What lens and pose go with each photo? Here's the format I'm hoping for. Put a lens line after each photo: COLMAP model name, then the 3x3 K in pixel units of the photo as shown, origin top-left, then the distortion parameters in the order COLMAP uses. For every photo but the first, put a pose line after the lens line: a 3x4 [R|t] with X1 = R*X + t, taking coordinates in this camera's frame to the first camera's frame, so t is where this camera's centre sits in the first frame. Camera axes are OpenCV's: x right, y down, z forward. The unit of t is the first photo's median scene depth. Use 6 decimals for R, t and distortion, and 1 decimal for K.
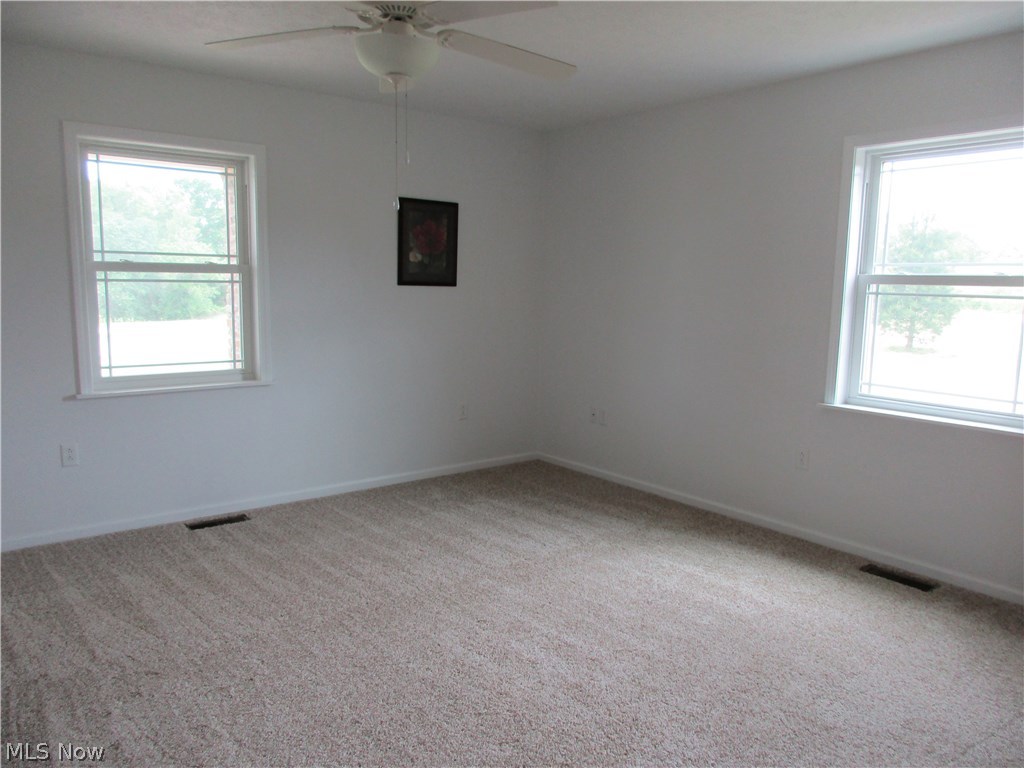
lens RADIAL K [[736.4, 0, 512.0], [0, 736.4, 384.0], [0, 0, 1]] dist [-0.000074, 0.000812]
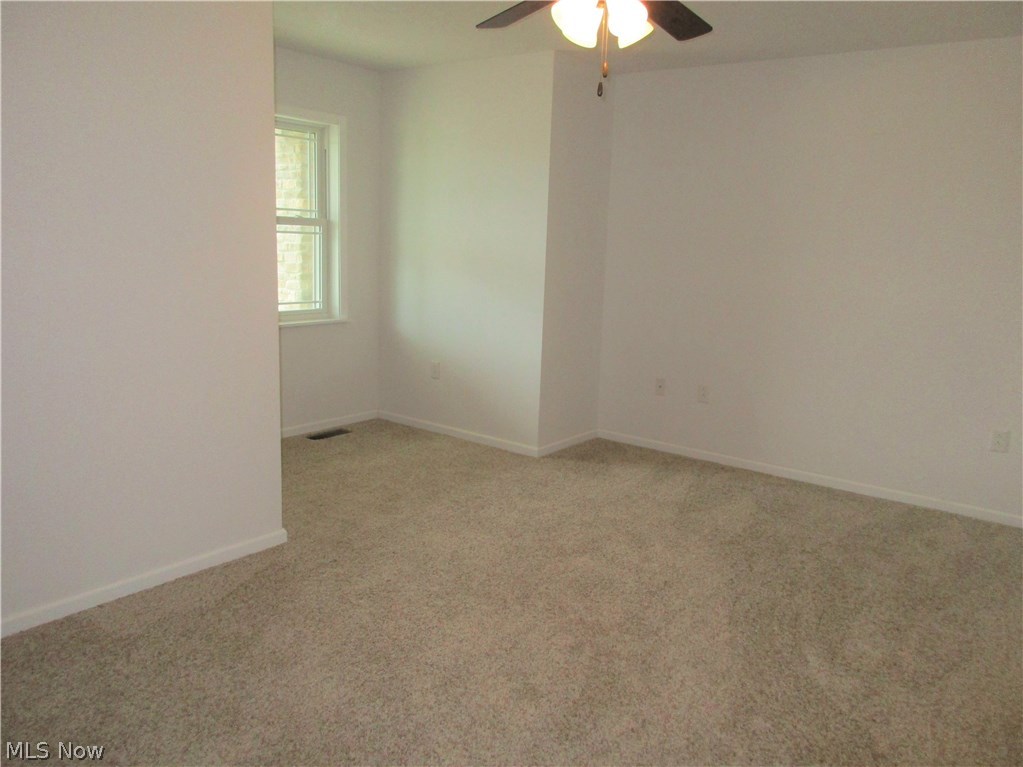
lens RADIAL K [[760.4, 0, 511.5], [0, 760.4, 383.5], [0, 0, 1]] dist [-0.000109, 0.001512]
pose [[0.975504, -0.023512, 0.218722, -0.354937], [0.010788, 0.998189, 0.059184, 0.031570], [-0.219718, -0.055375, 0.973991, -0.262167]]
